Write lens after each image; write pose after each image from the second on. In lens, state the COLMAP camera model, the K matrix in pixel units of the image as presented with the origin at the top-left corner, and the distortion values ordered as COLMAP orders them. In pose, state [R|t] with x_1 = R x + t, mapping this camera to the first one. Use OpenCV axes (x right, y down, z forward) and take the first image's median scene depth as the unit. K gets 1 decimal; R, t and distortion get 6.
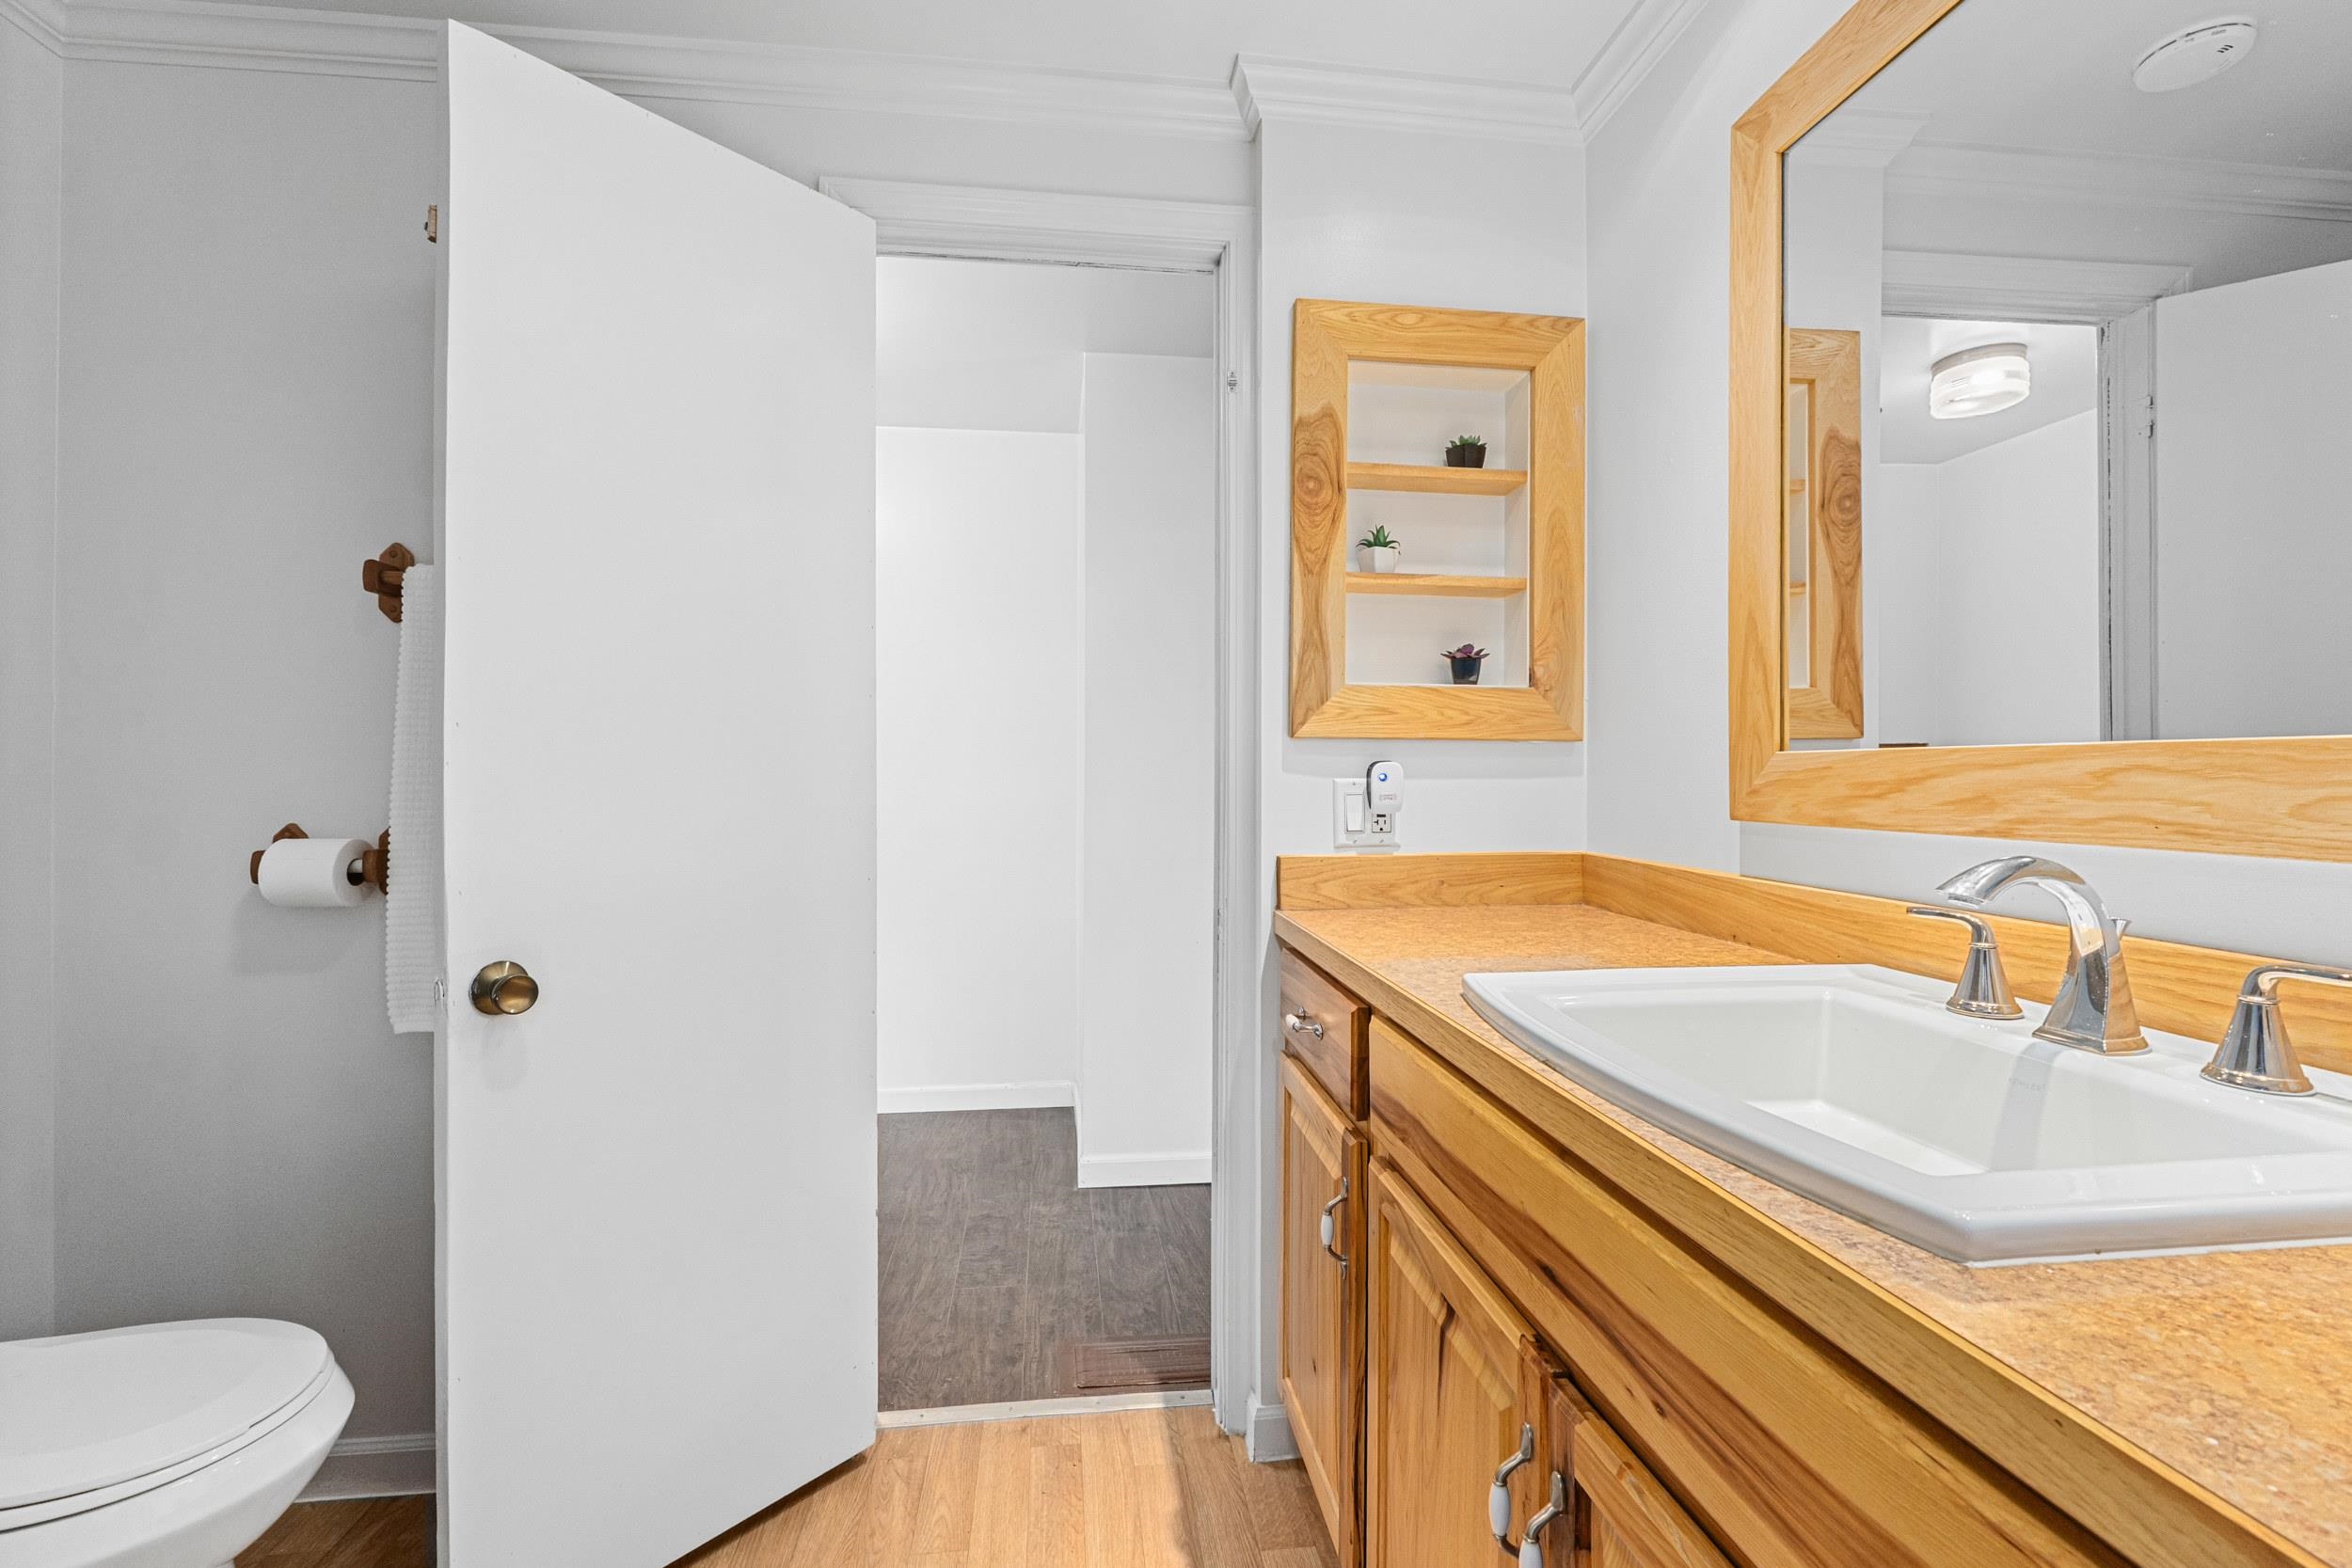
lens RADIAL K [[998.8, 0, 1173.8], [0, 998.8, 770.5], [0, 0, 1]] dist [-0.005716, -0.000747]
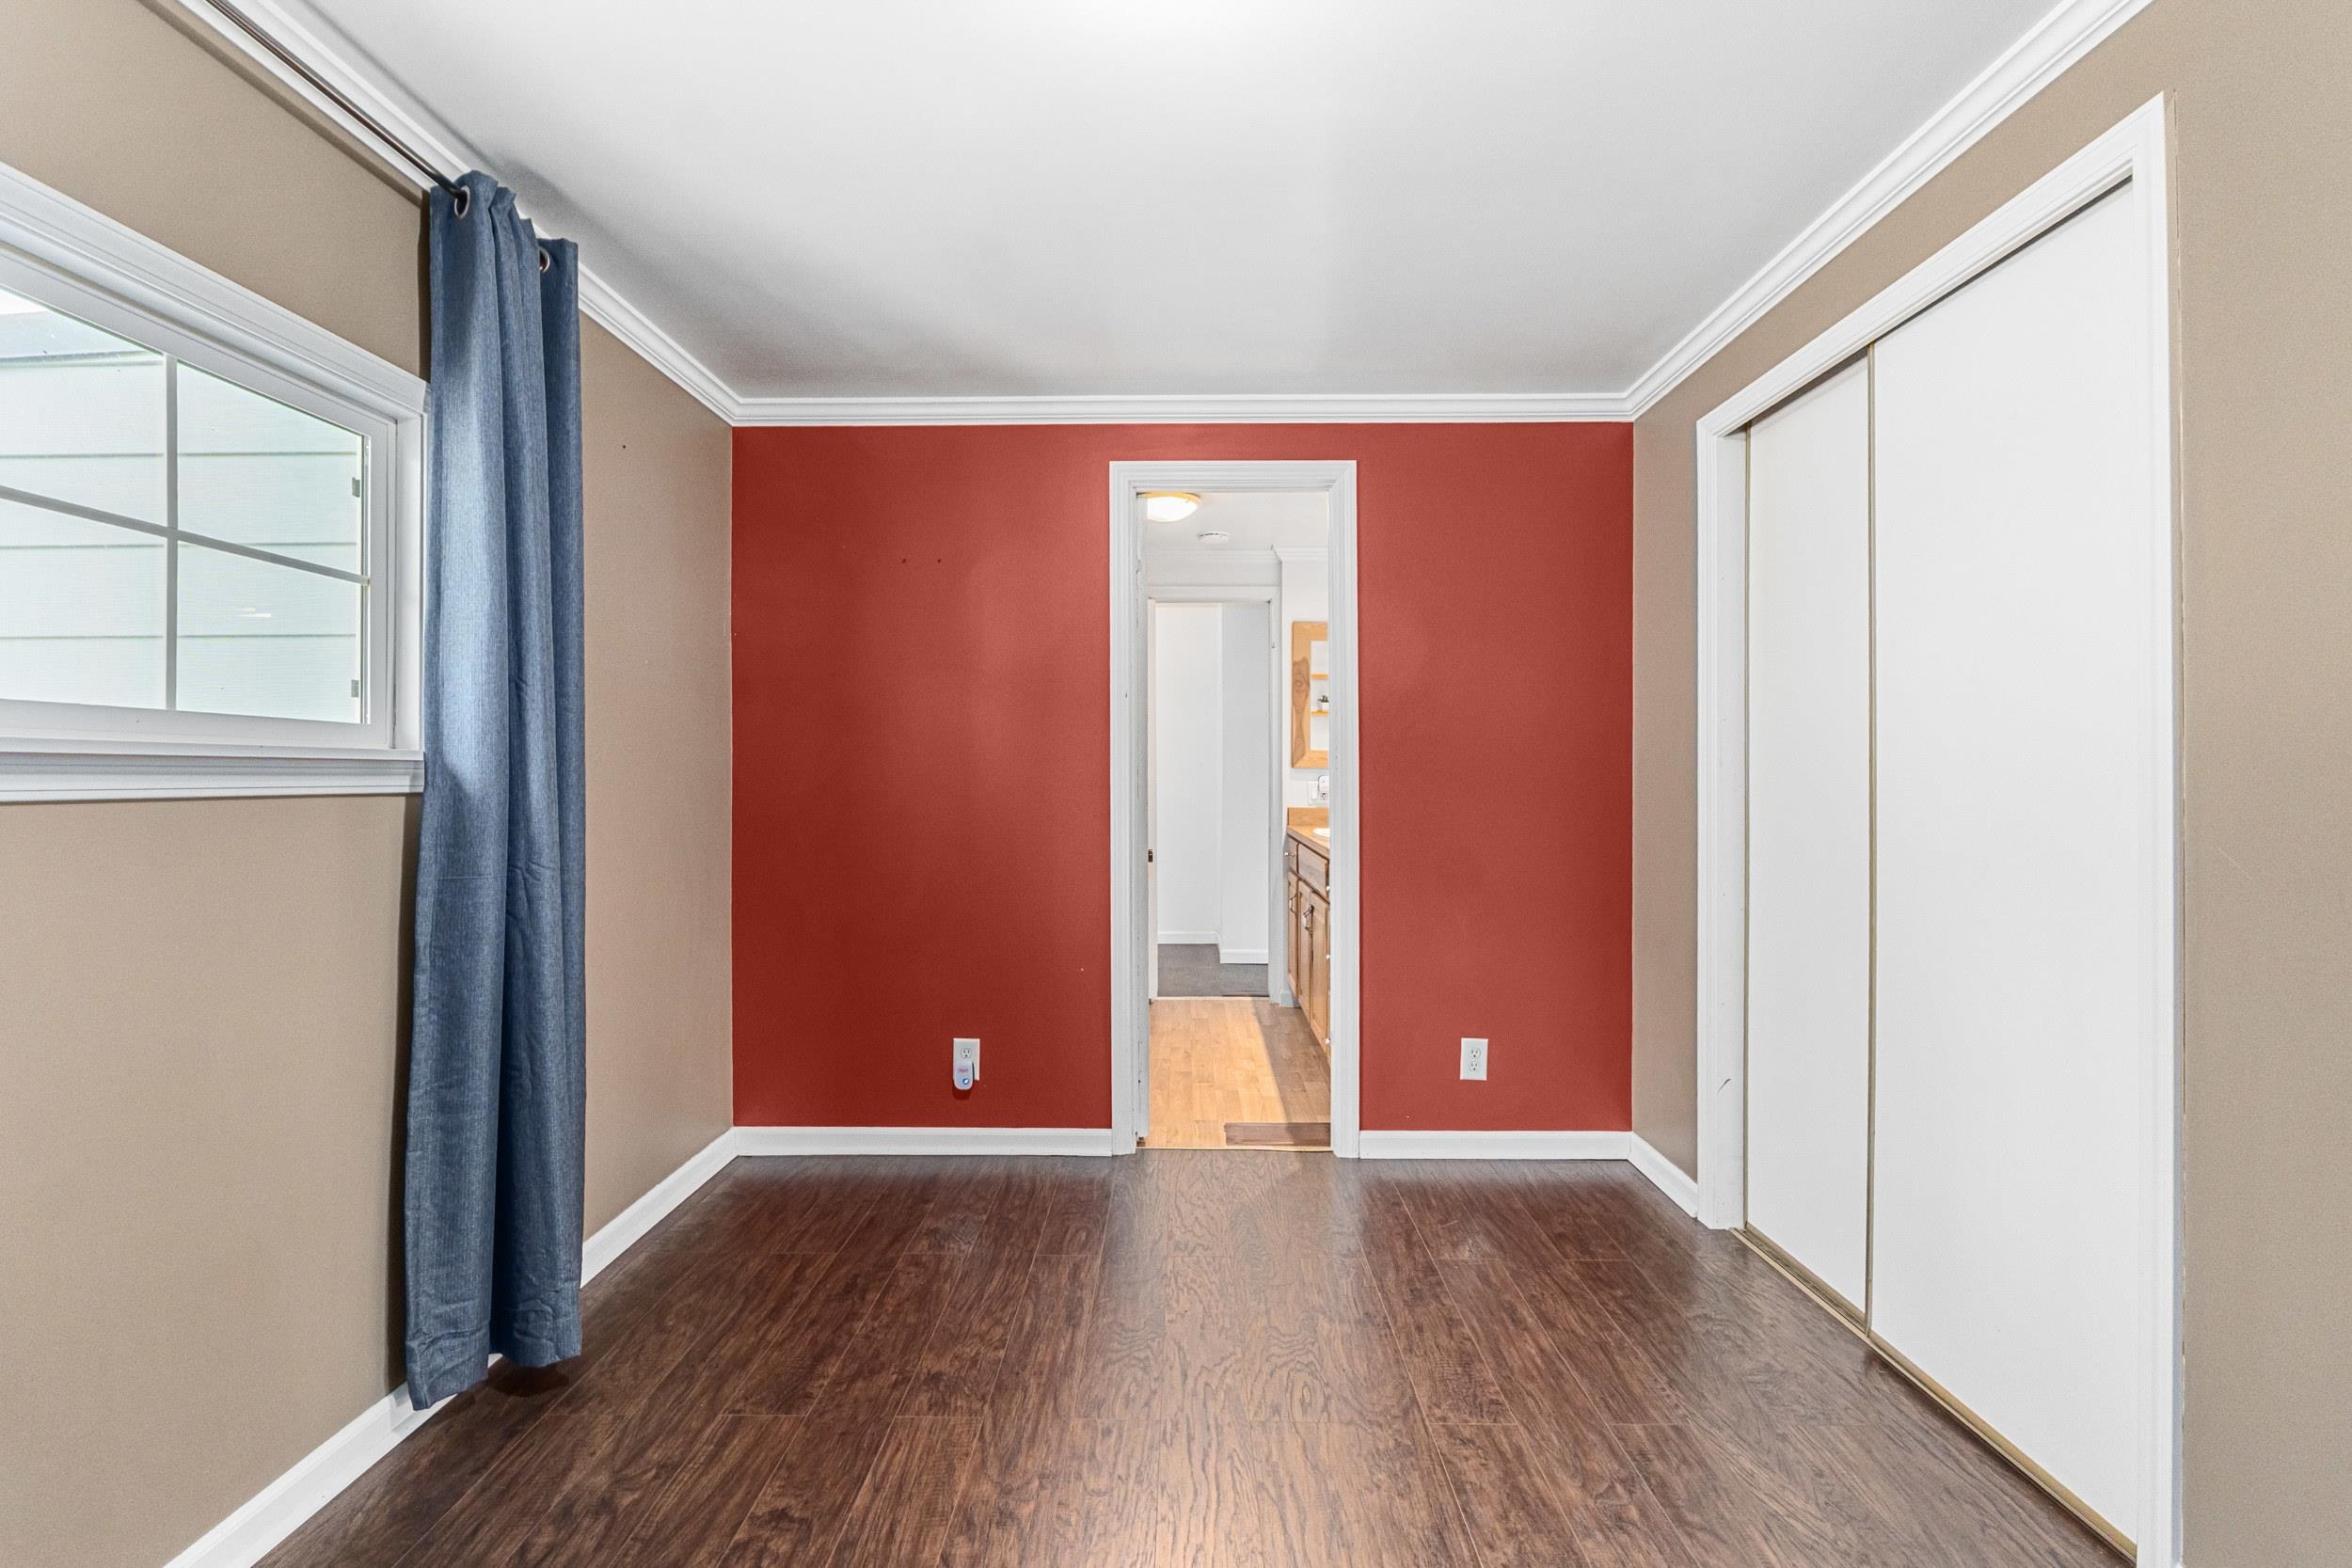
lens RADIAL K [[998.8, 0, 1178.4], [0, 998.8, 773.0], [0, 0, 1]] dist [-0.005716, -0.000747]
pose [[0.991248, -0.006881, -0.131835, 0.171245], [0.006275, 0.999968, -0.005016, -0.004769], [0.131866, 0.004145, 0.991259, -2.008224]]
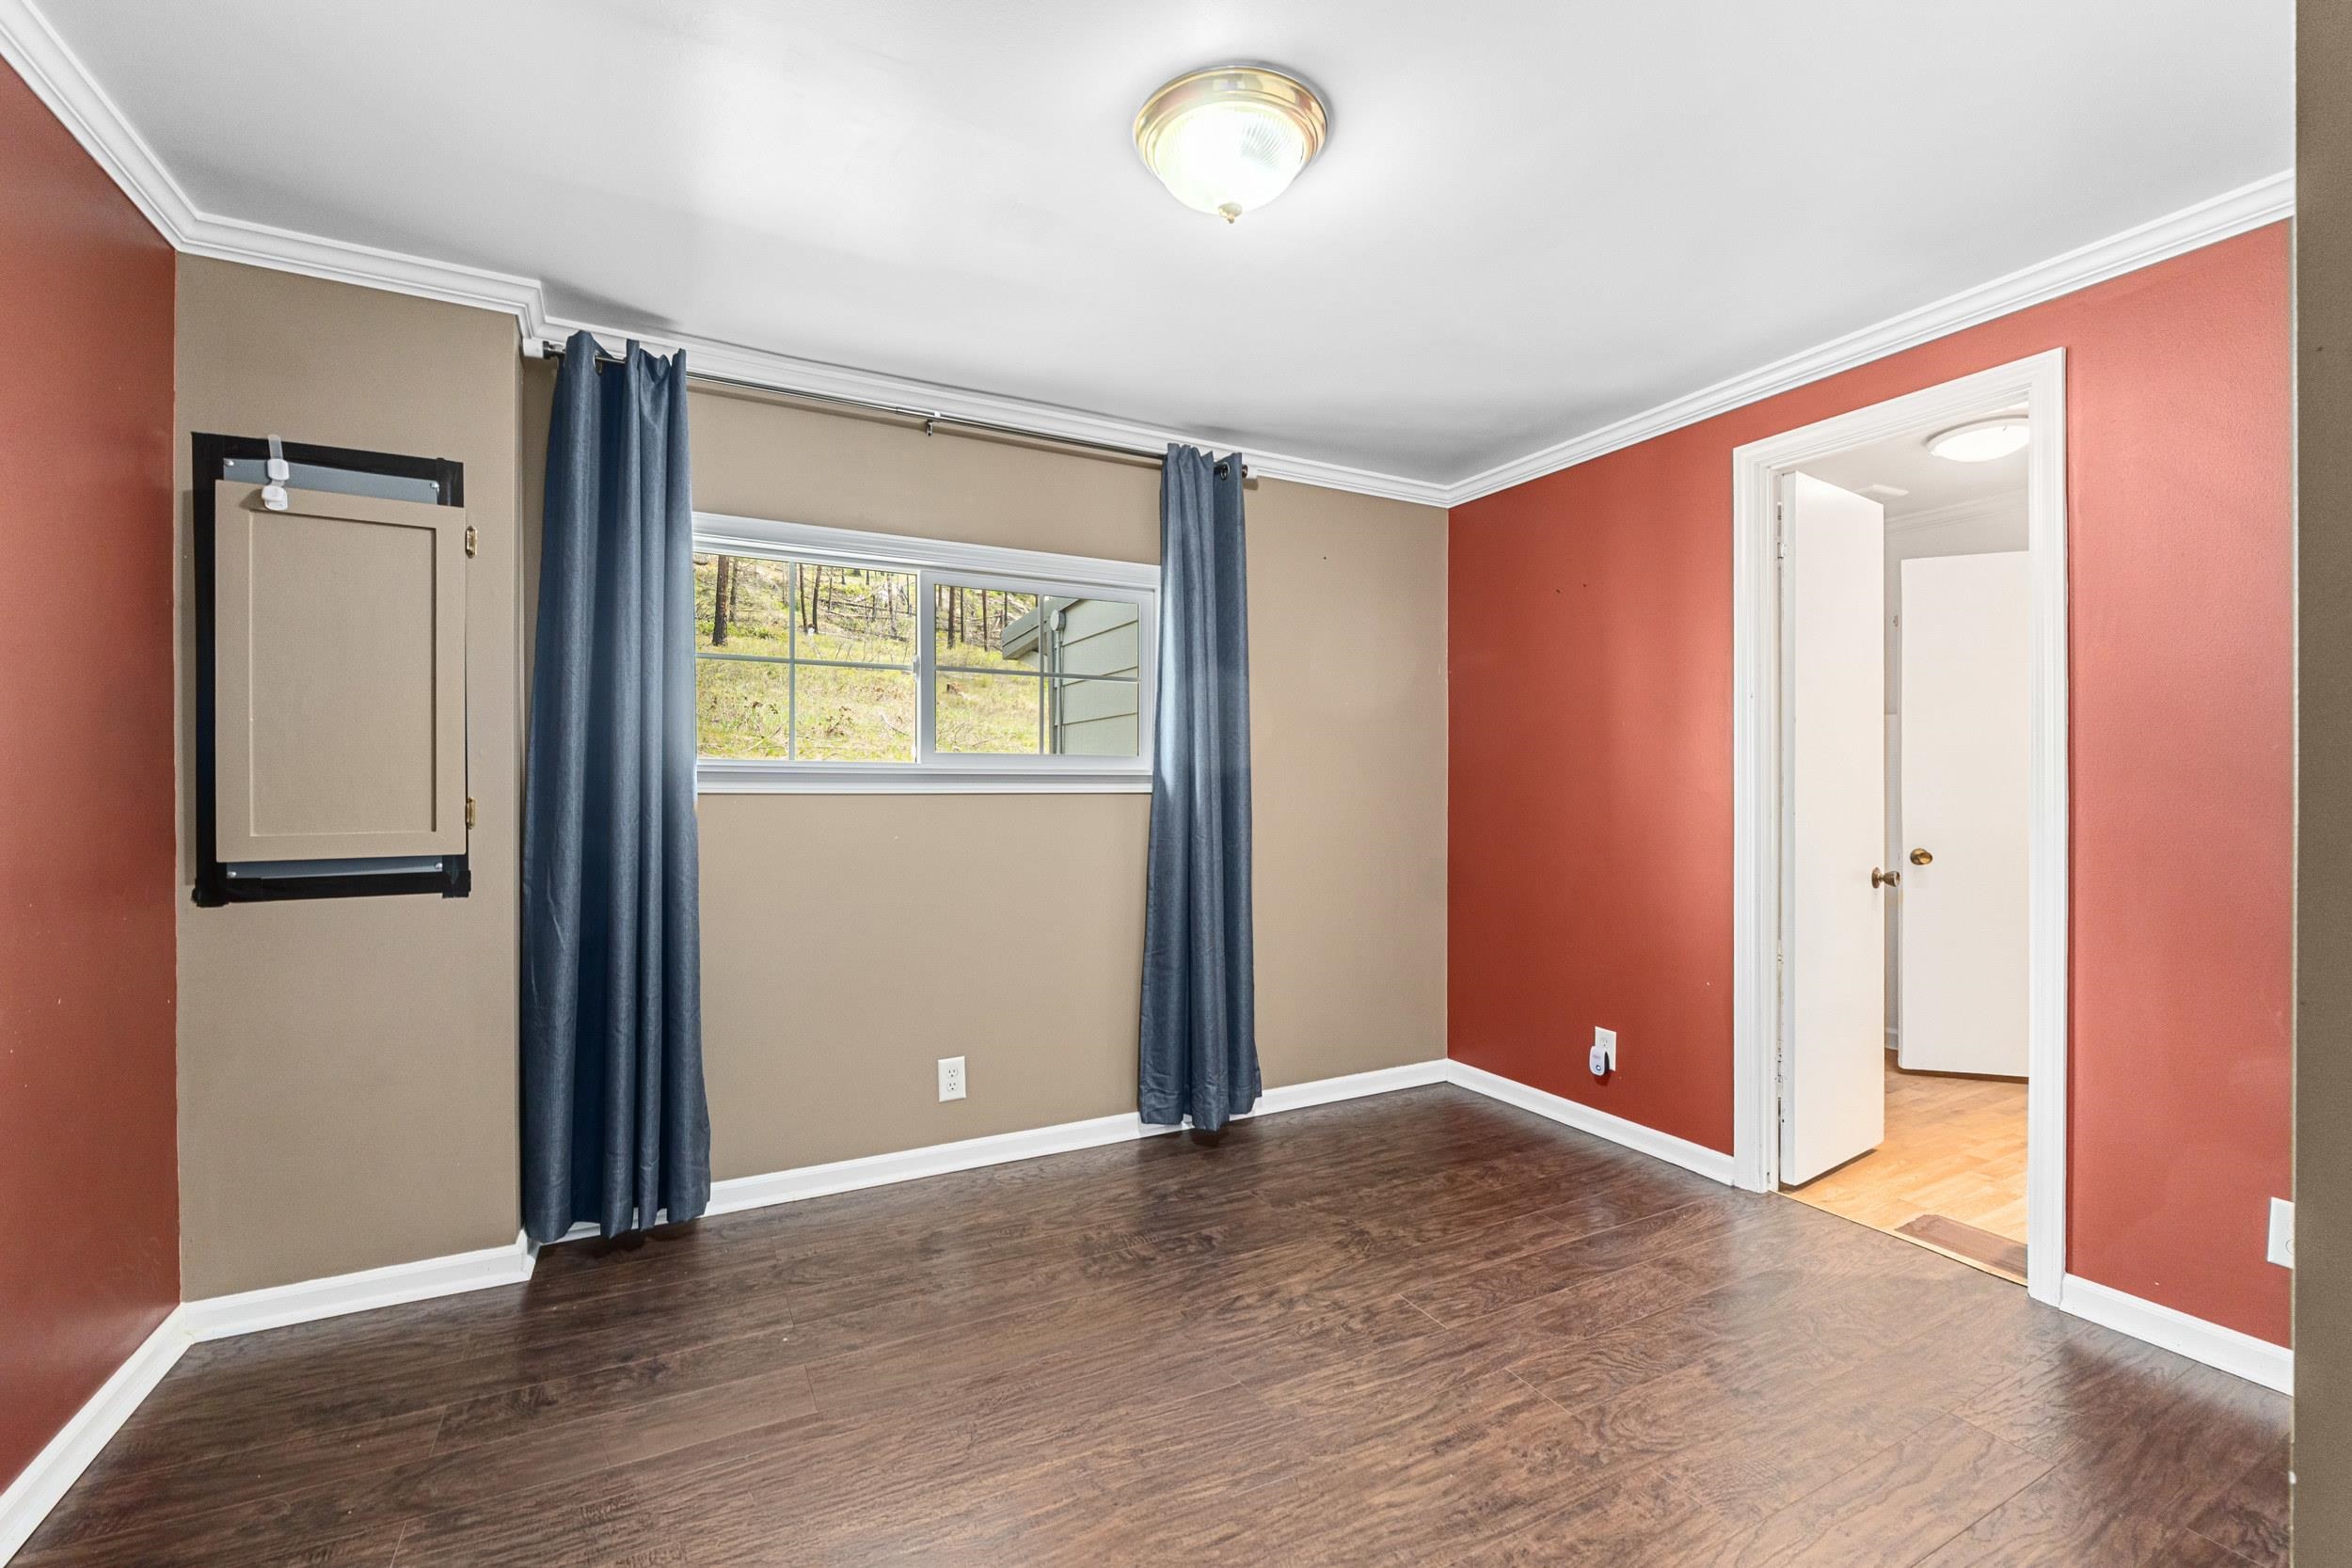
lens RADIAL K [[998.8, 0, 1193.4], [0, 998.8, 785.3], [0, 0, 1]] dist [-0.005716, -0.000747]
pose [[0.369818, -0.000853, -0.929104, 1.050509], [0.000221, 1.000000, -0.000830, -0.006726], [0.929104, 0.000102, 0.369818, -1.724259]]
